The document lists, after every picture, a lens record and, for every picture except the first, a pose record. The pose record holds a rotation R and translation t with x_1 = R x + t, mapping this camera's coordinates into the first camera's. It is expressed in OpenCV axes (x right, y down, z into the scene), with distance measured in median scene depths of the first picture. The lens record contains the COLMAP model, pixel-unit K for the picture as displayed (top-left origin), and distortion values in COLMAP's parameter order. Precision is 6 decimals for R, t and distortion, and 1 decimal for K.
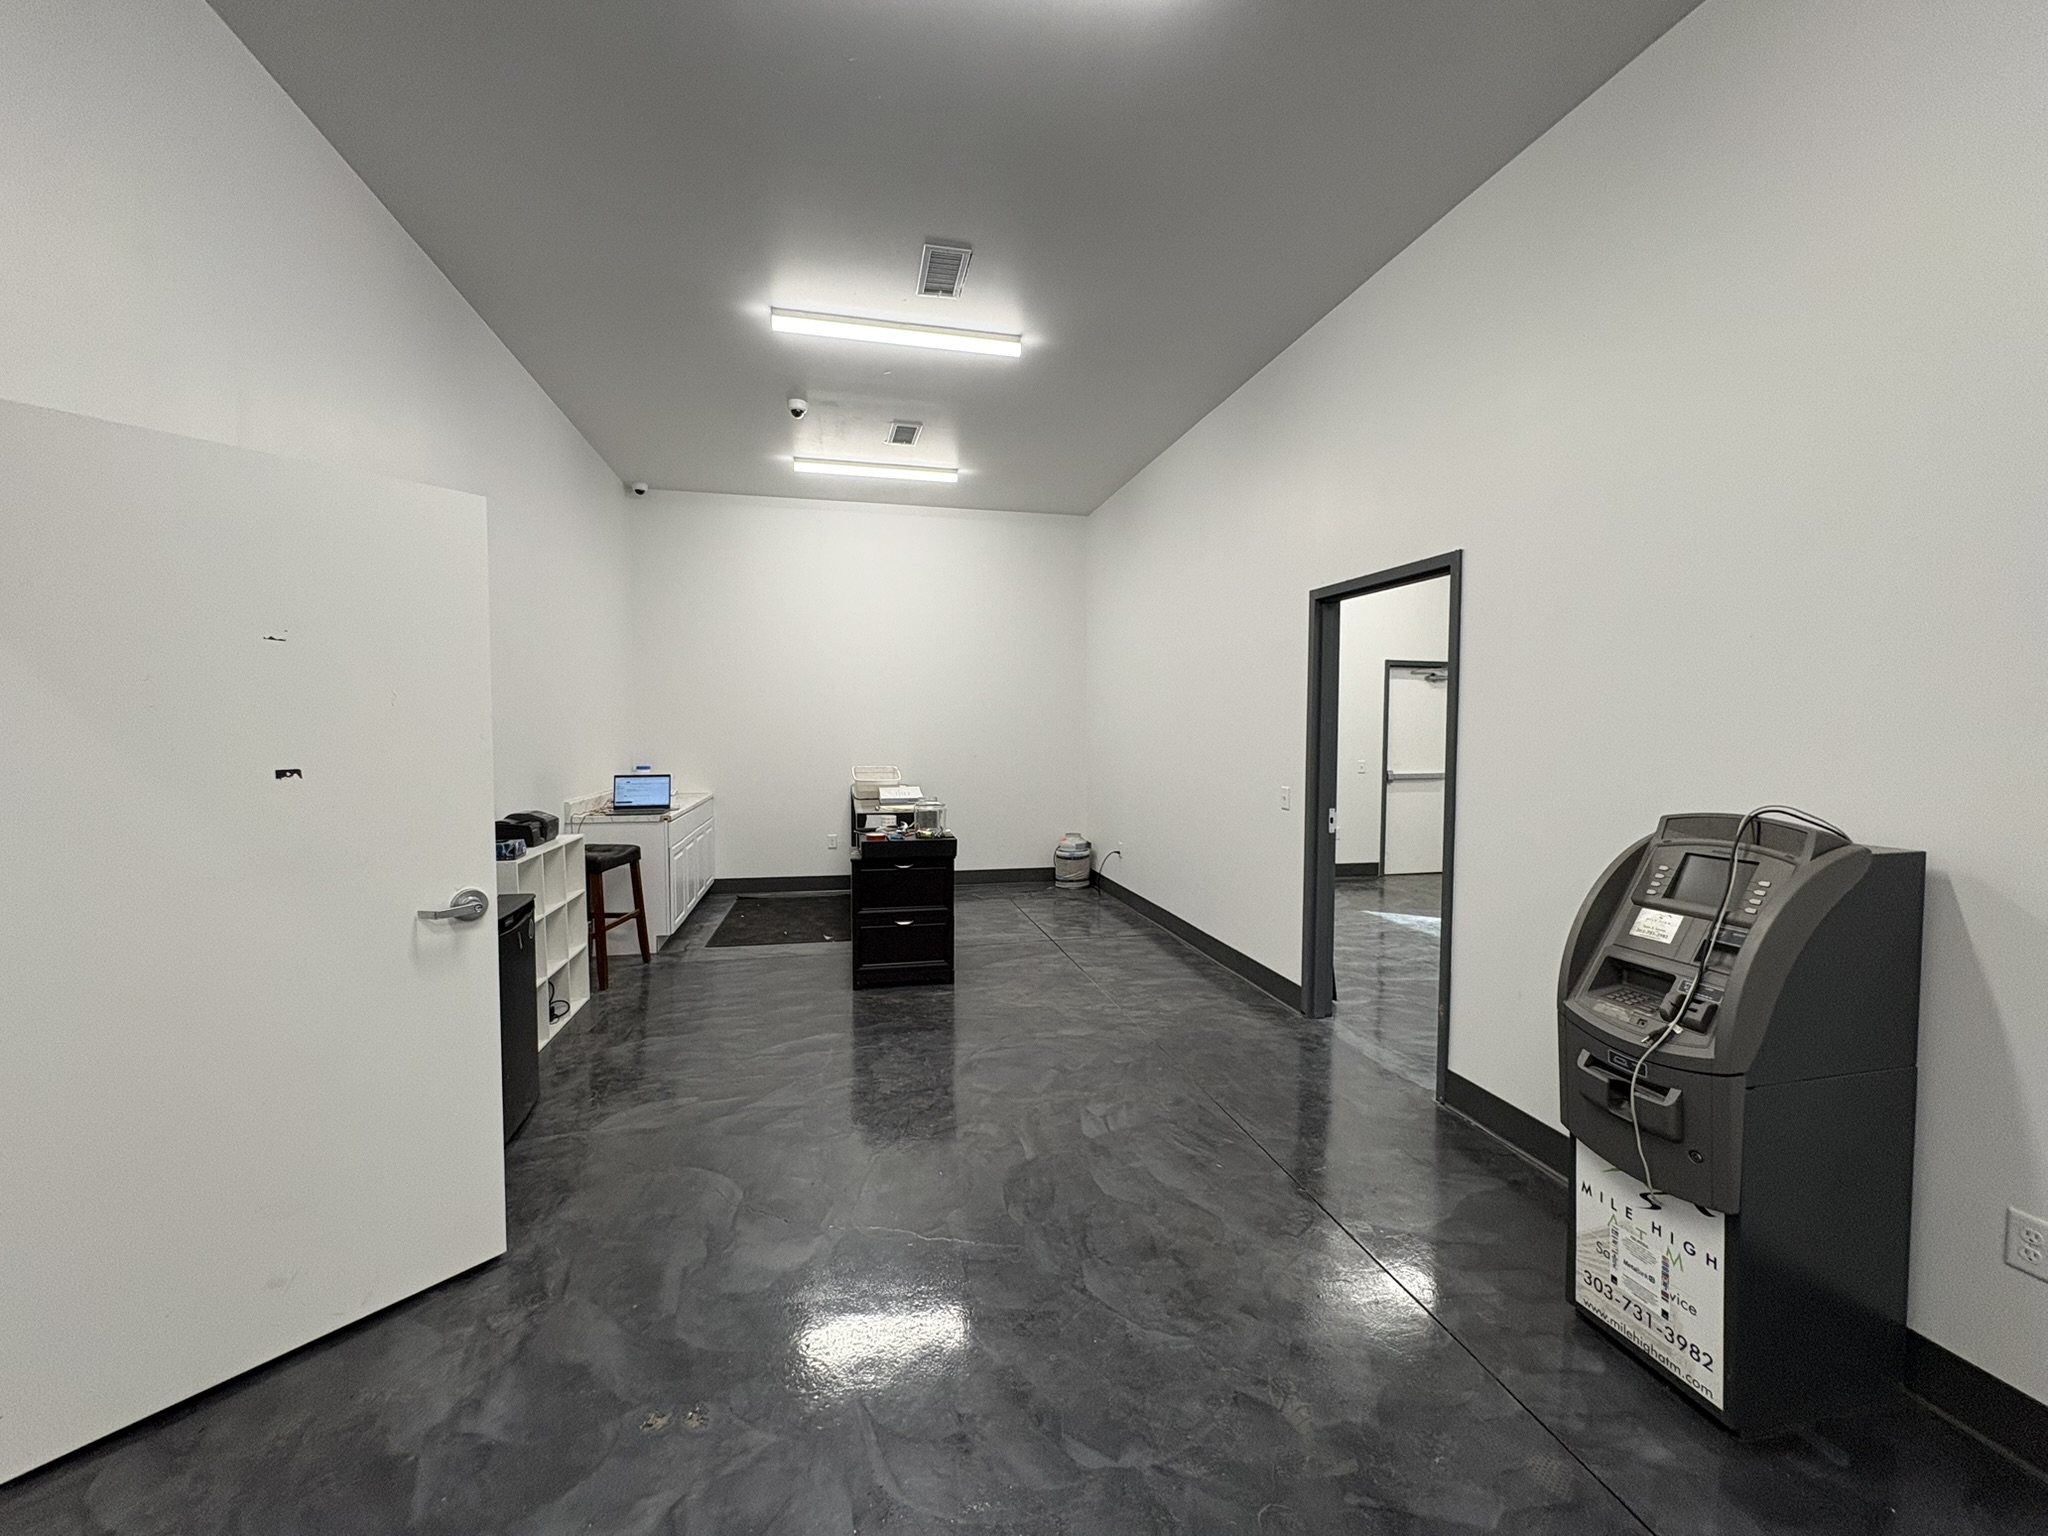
lens RADIAL K [[820.1, 0, 1022.6], [0, 820.1, 758.8], [0, 0, 1]] dist [0.007528, -0.000759]
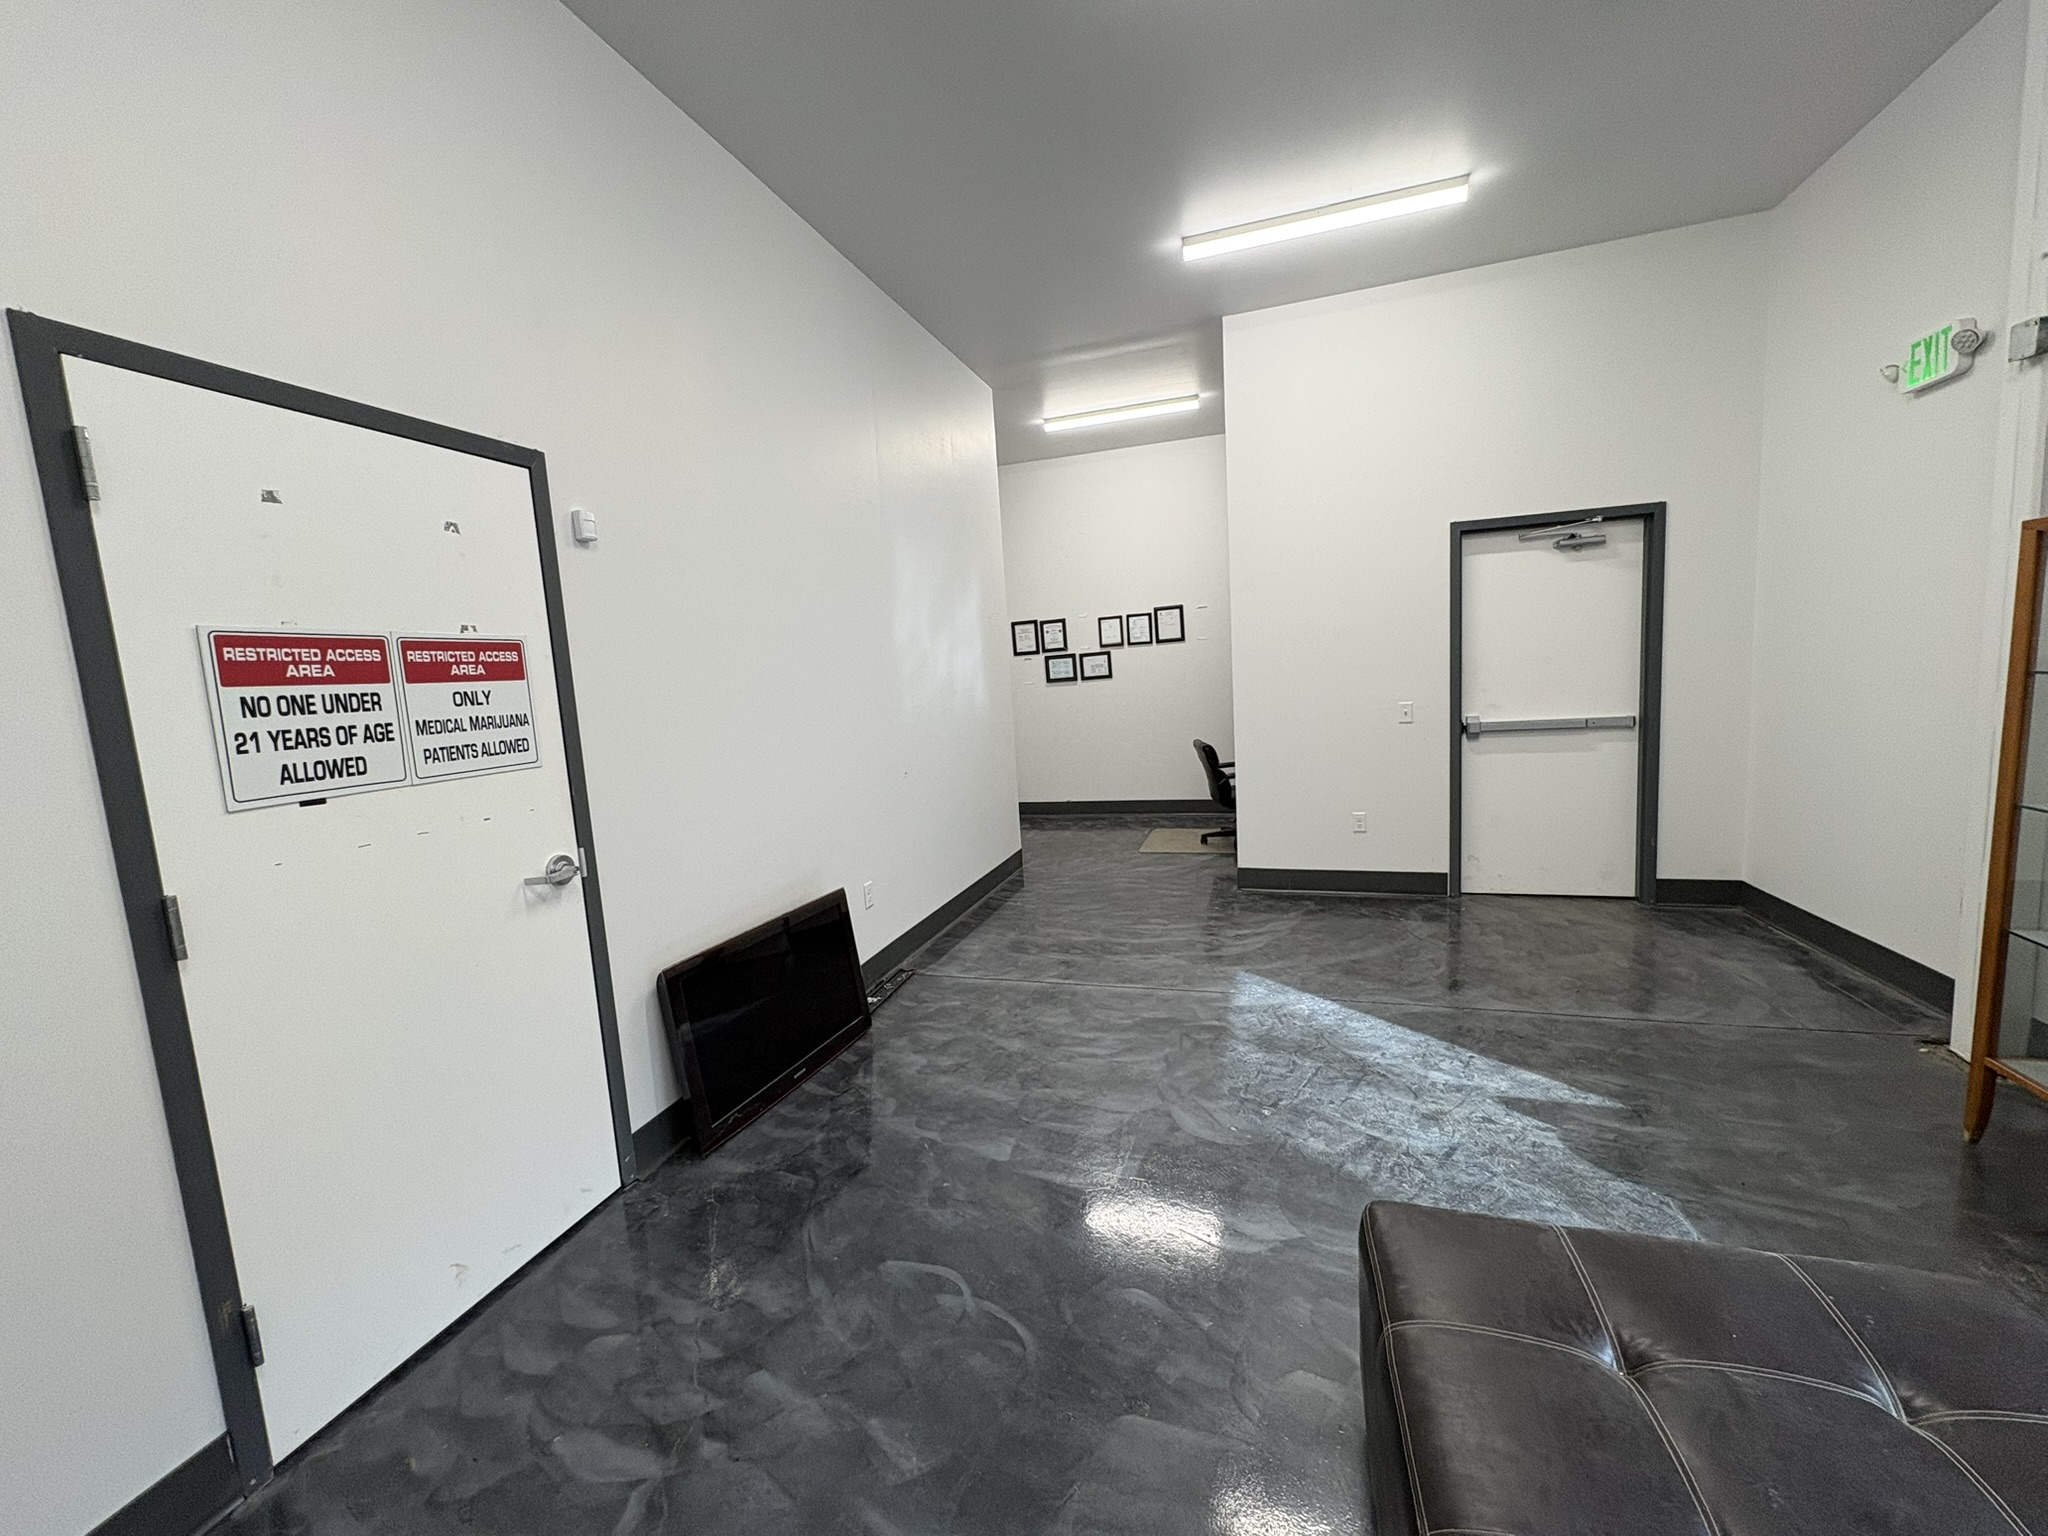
lens RADIAL K [[820.1, 0, 1029.9], [0, 820.1, 768.6], [0, 0, 1]] dist [0.007528, -0.000759]
pose [[0.863197, -0.004159, -0.504850, 0.463966], [0.044781, 0.996656, 0.068355, -0.002888], [0.502877, -0.081611, 0.860497, 0.337562]]
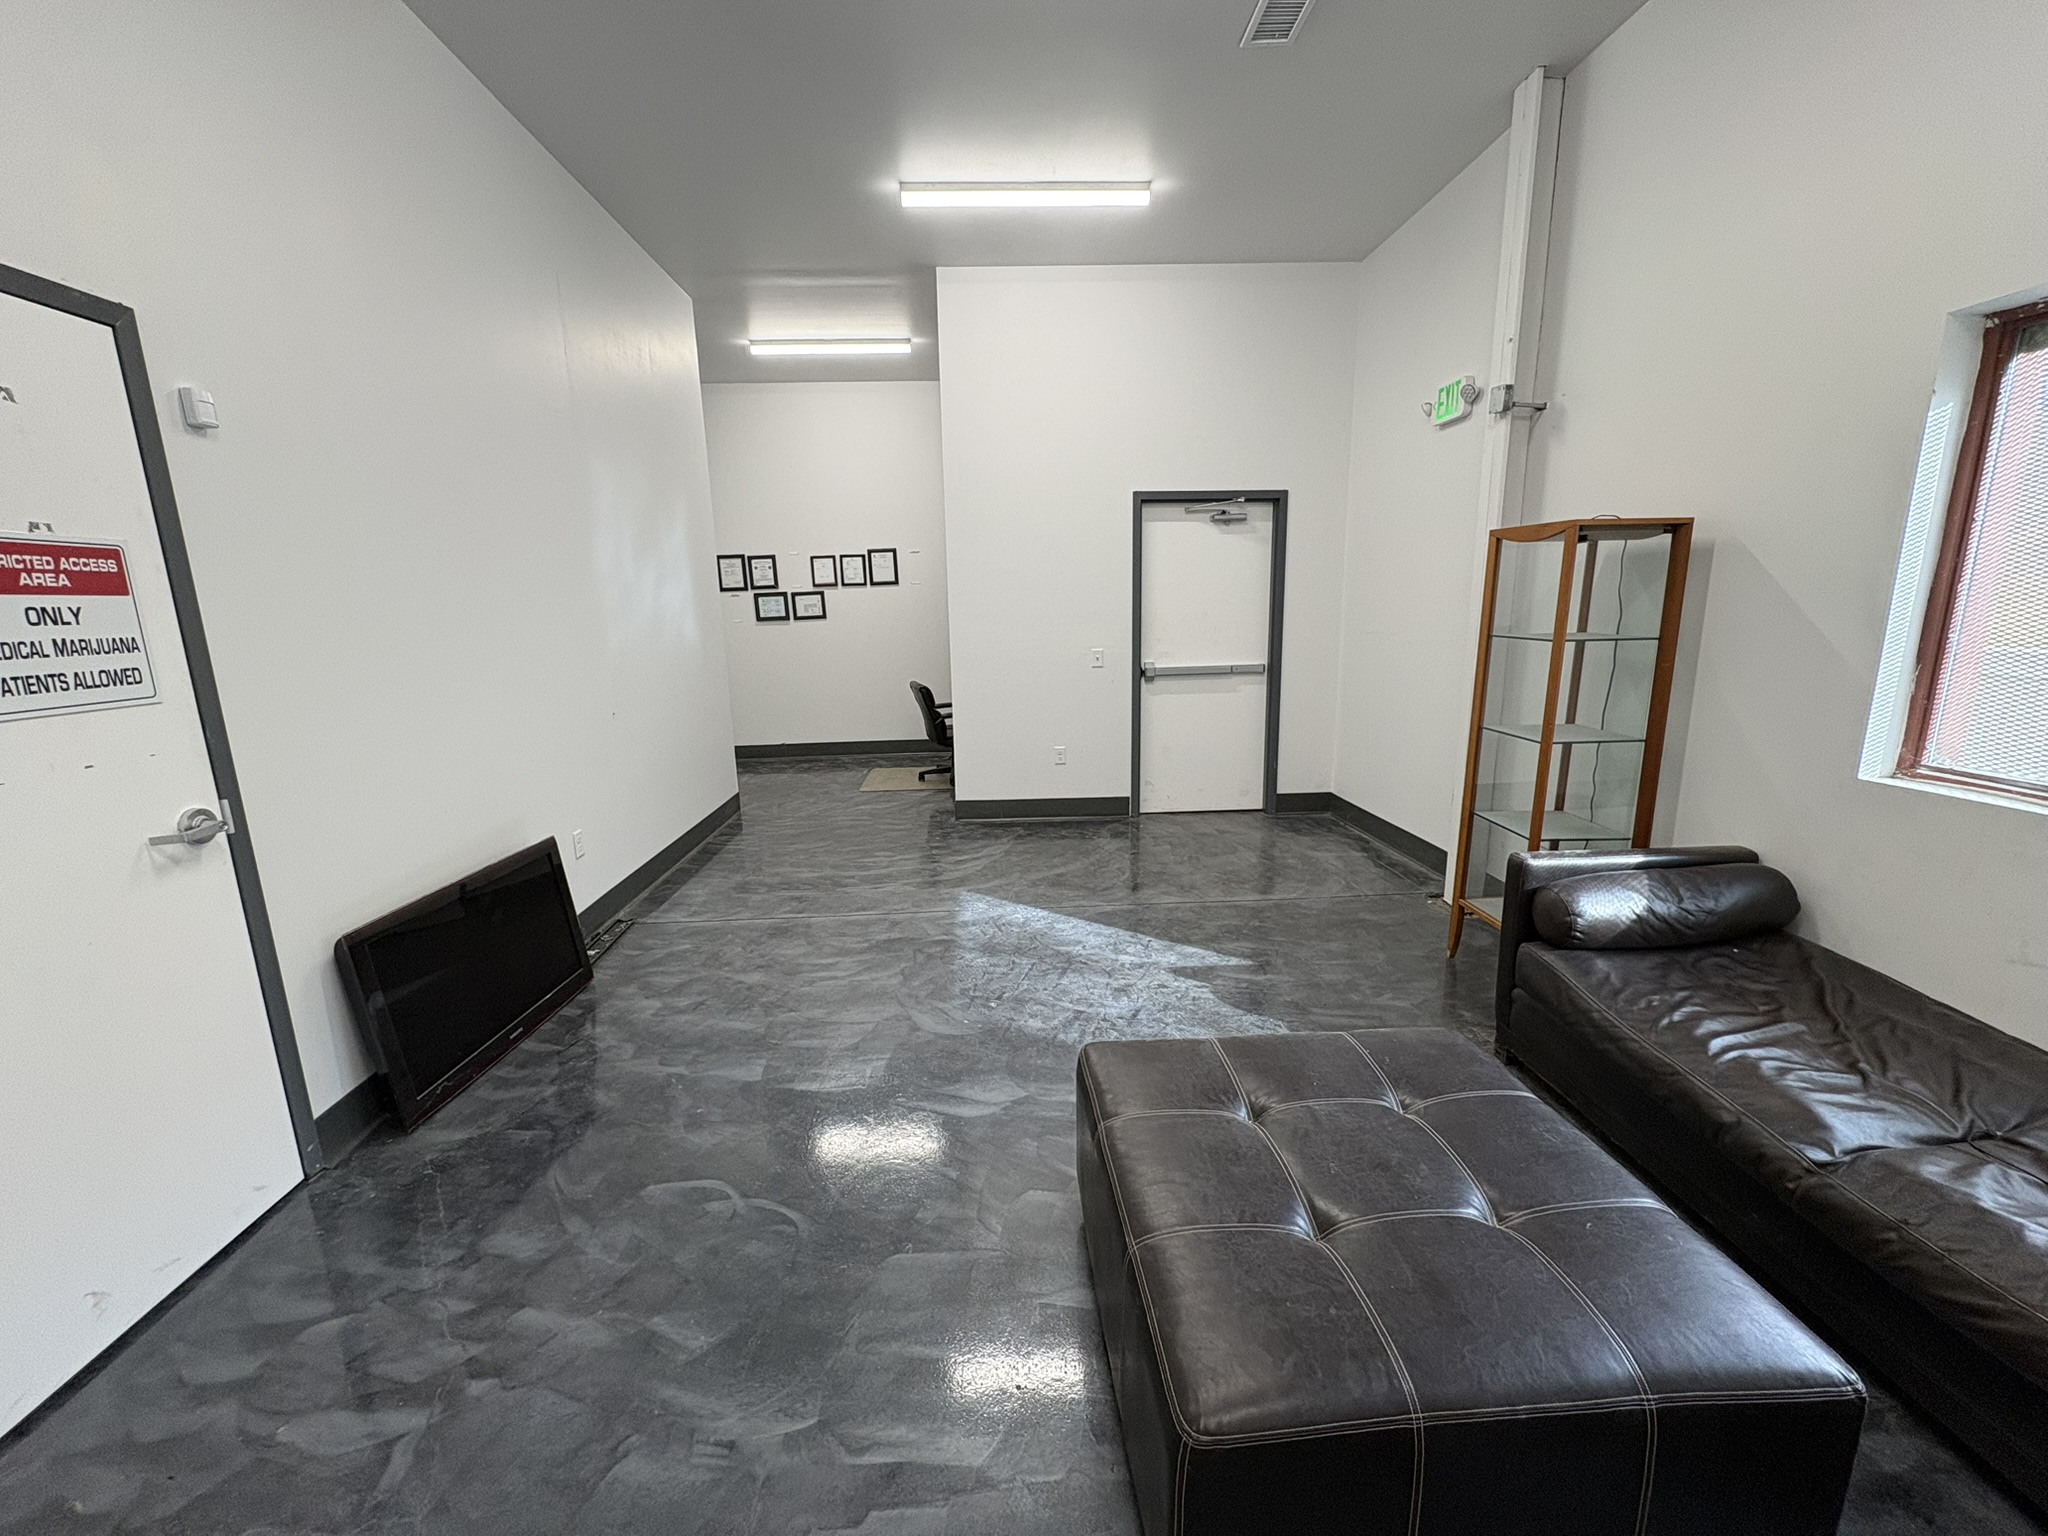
lens RADIAL K [[820.1, 0, 1028.6], [0, 820.1, 774.9], [0, 0, 1]] dist [0.007528, -0.000759]
pose [[0.985023, 0.002762, -0.172402, 0.460072], [0.024435, 0.987545, 0.155430, -0.001946], [0.170684, -0.157315, 0.972687, 0.306801]]
